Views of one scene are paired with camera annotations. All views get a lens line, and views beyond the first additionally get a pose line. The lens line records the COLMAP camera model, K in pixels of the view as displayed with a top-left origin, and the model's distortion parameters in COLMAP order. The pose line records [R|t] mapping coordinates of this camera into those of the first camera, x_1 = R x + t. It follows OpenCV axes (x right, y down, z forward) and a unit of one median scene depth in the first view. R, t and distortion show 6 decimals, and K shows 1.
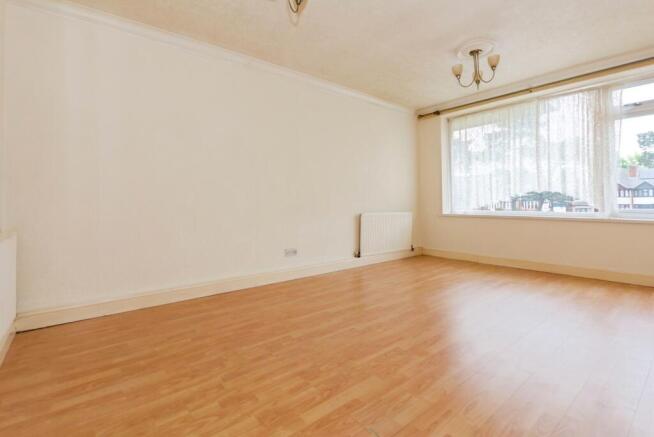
lens RADIAL K [[305.2, 0, 331.7], [0, 305.2, 198.1], [0, 0, 1]] dist [-0.003469, -0.000536]
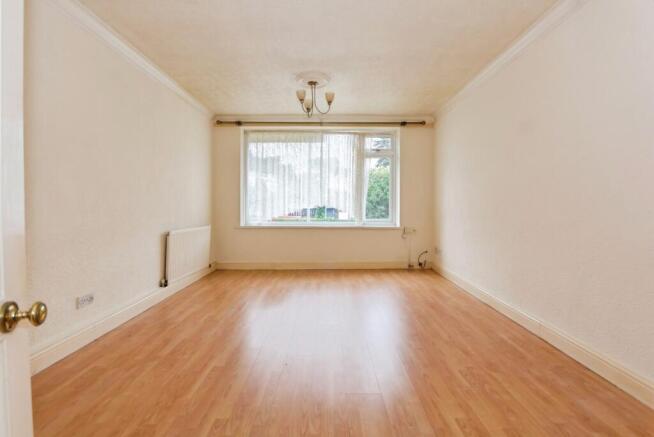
lens RADIAL K [[303.0, 0, 329.9], [0, 303.0, 210.0], [0, 0, 1]] dist [-0.003543, -0.000363]
pose [[0.638618, -0.003184, 0.769517, -0.245384], [-0.017522, 0.999672, 0.018678, -0.028143], [-0.769324, -0.025411, 0.638353, 0.169834]]
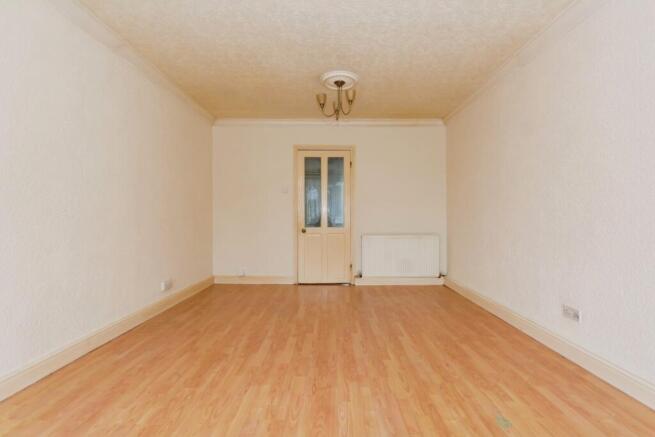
lens RADIAL K [[303.4, 0, 330.4], [0, 303.4, 210.0], [0, 0, 1]] dist [-0.003543, -0.000363]
pose [[-0.644029, -0.011750, -0.764911, 0.537126], [0.014652, 0.999509, -0.027690, -0.015206], [0.764861, -0.029040, -0.643541, 0.861428]]
